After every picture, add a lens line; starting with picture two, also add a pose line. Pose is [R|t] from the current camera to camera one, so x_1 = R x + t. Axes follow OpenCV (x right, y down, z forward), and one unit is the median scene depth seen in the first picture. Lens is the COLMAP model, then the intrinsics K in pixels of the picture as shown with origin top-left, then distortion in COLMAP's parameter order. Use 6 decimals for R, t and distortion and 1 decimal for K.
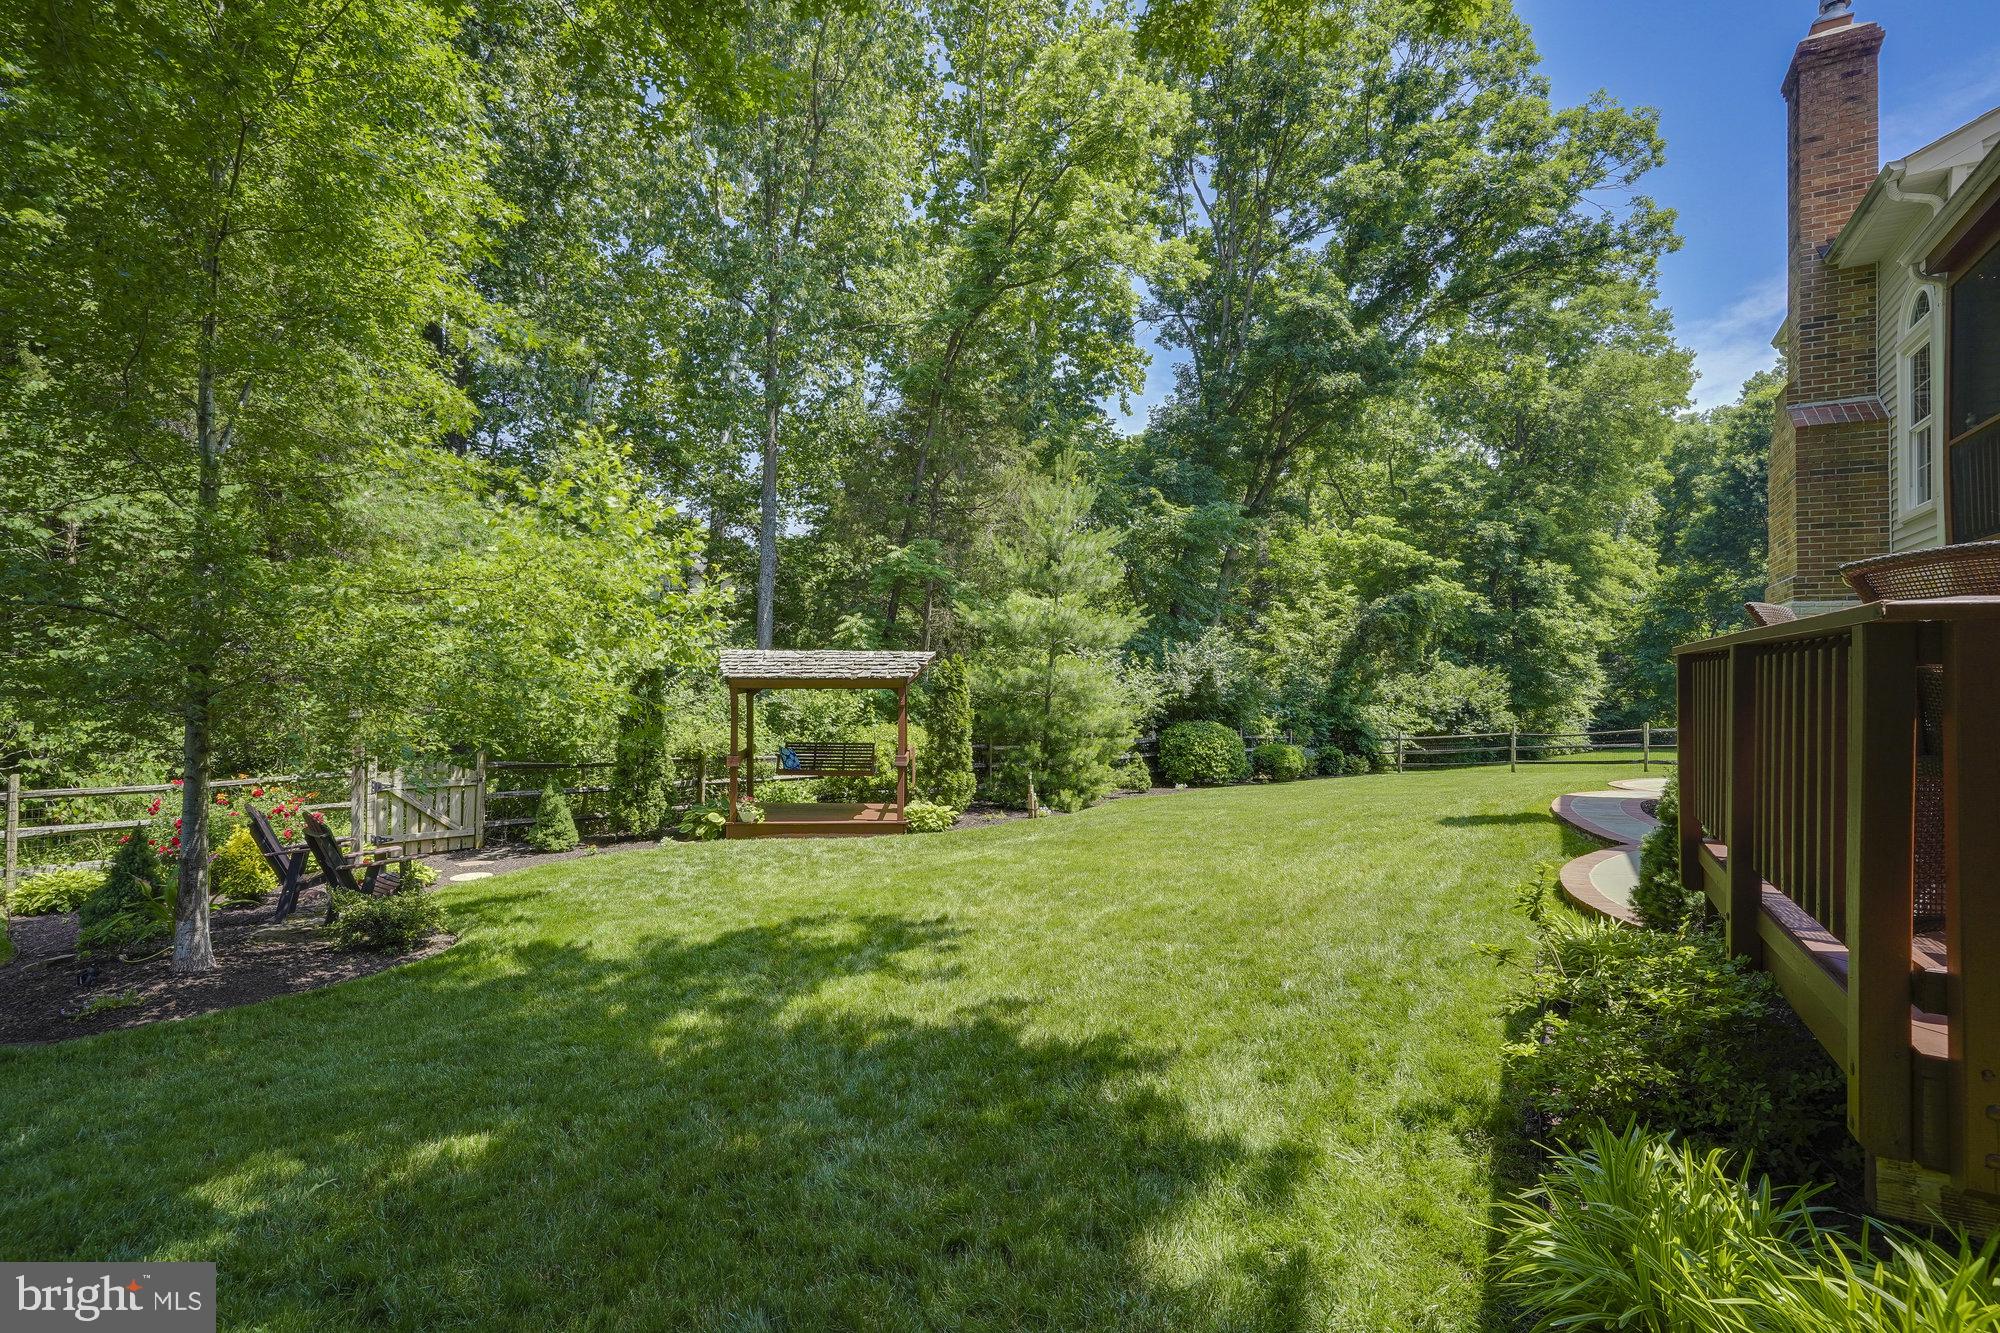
lens RADIAL K [[979.2, 0, 993.3], [0, 979.2, 681.3], [0, 0, 1]] dist [-0.001692, -0.000427]
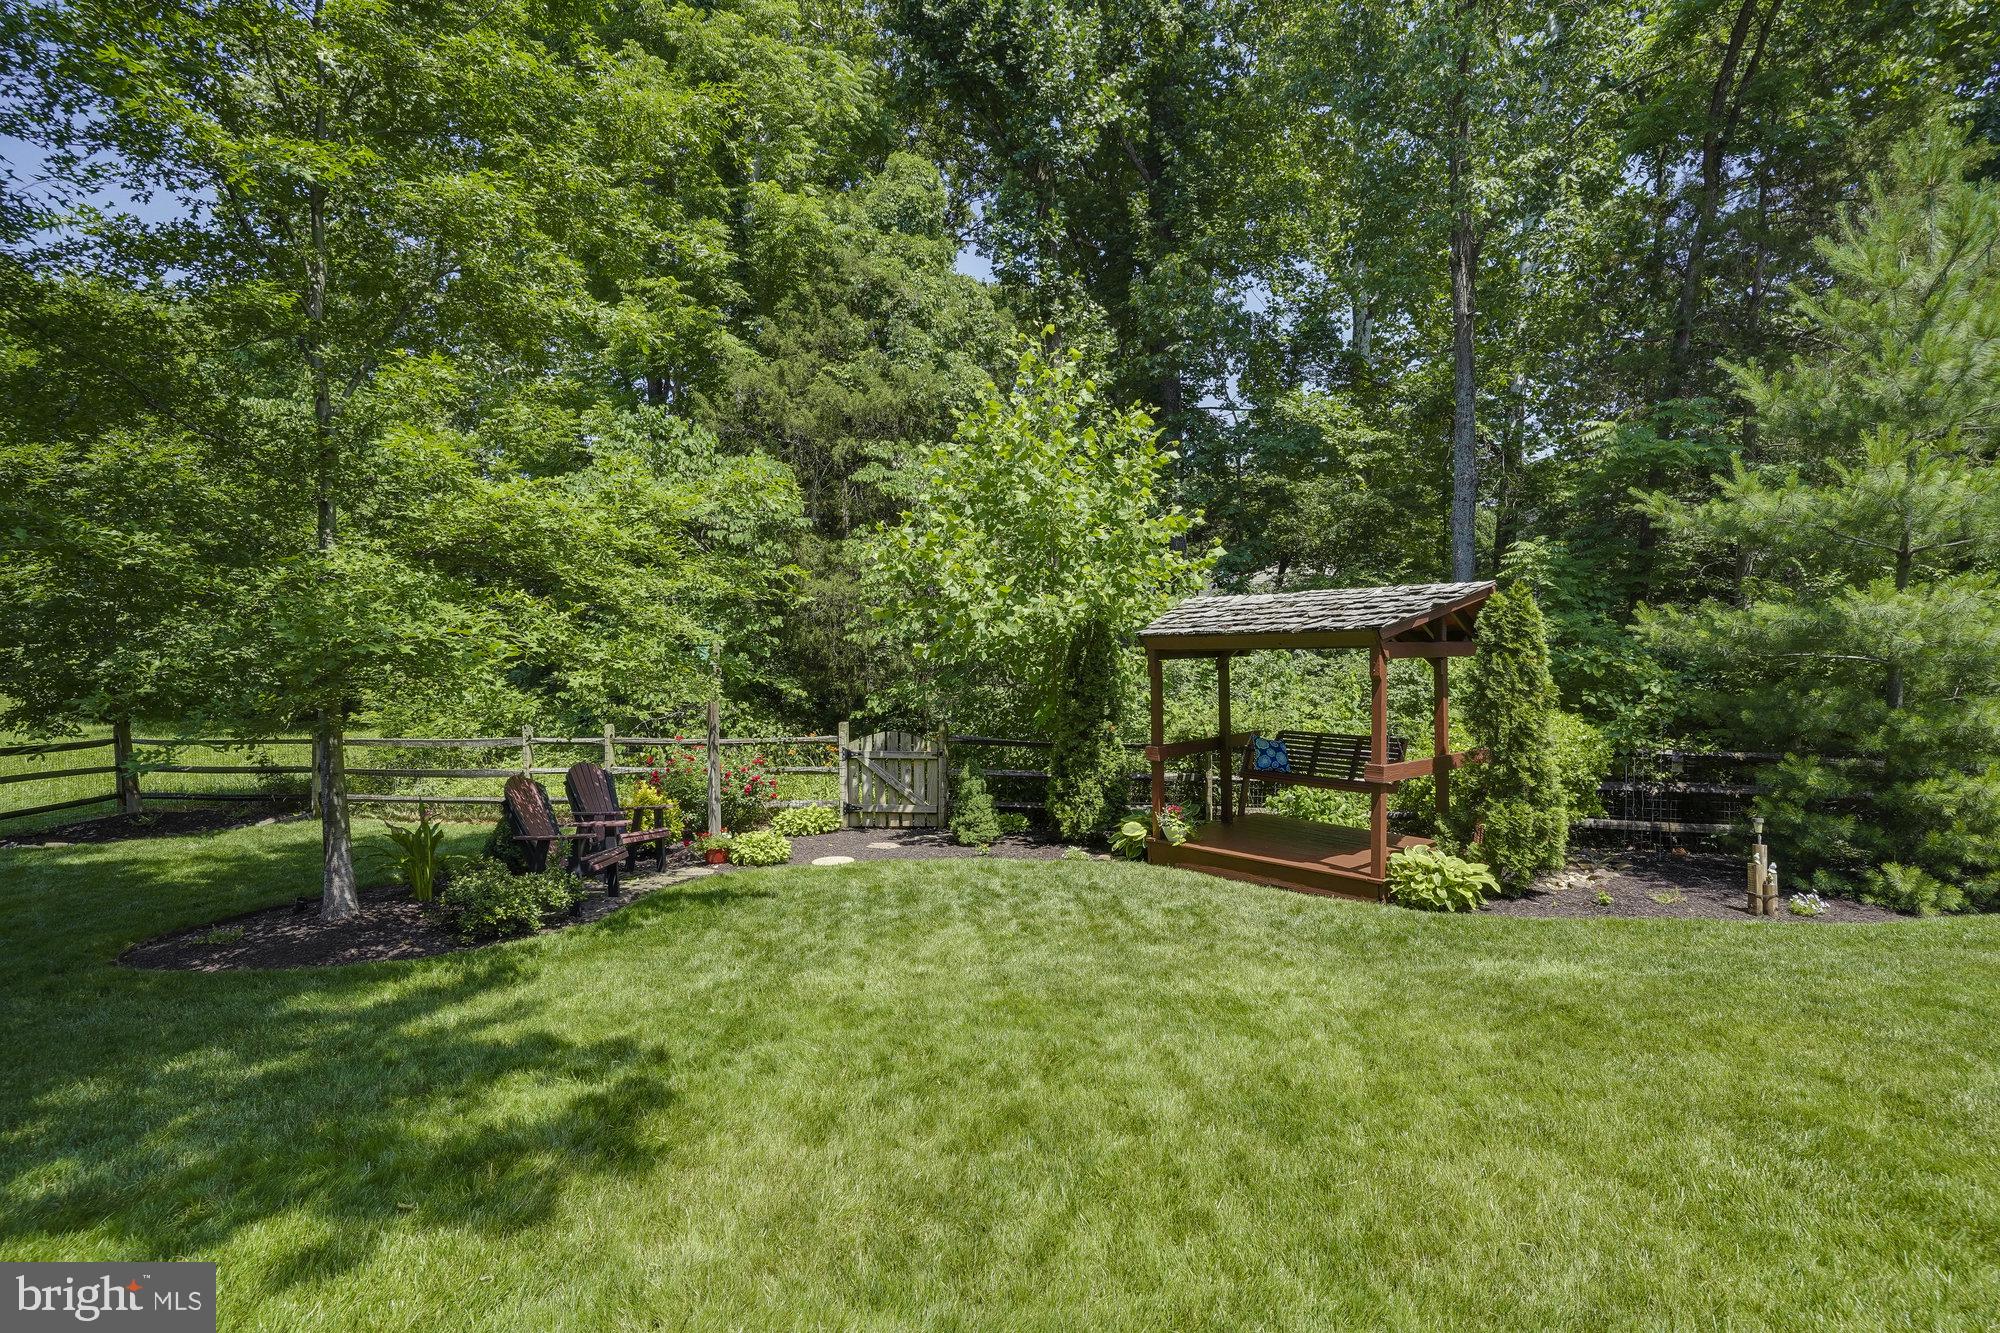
lens RADIAL K [[958.8, 0, 991.8], [0, 958.8, 667.2], [0, 0, 1]] dist [-0.000869, -0.000332]
pose [[0.604723, -0.000373, -0.796436, 0.216709], [0.009906, 0.999926, 0.007053, 0.013245], [0.796375, -0.012155, 0.604682, 0.484522]]
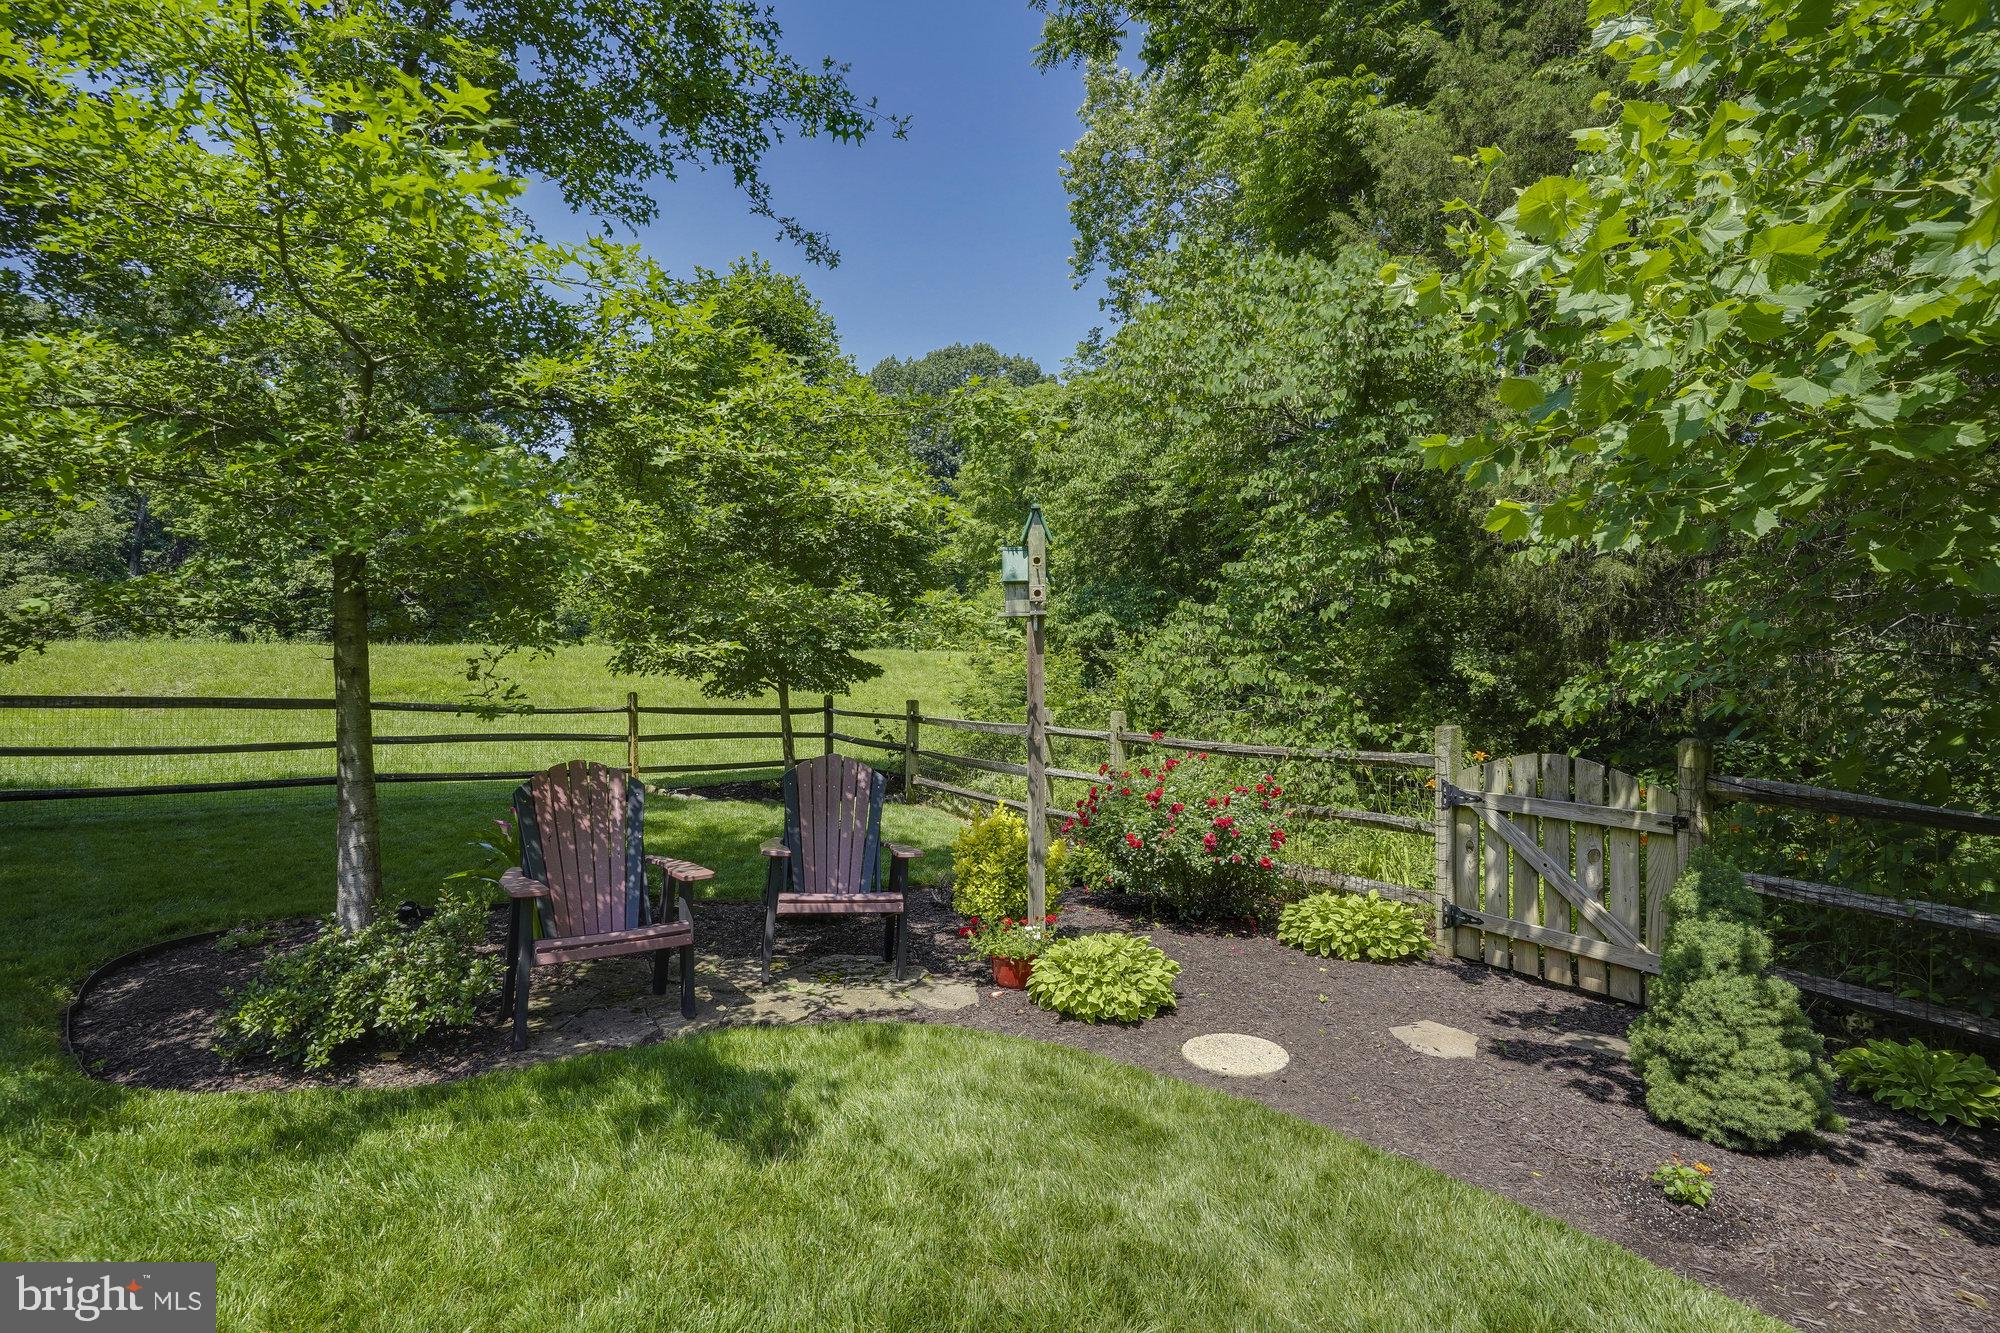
lens RADIAL K [[931.5, 0, 995.6], [0, 931.5, 679.5], [0, 0, 1]] dist [-0.000485, -0.000393]
pose [[-0.268121, -0.002603, -0.963382, -0.141514], [-0.003565, 0.999992, -0.001710, 0.050189], [0.963379, 0.002976, -0.268128, 0.836073]]
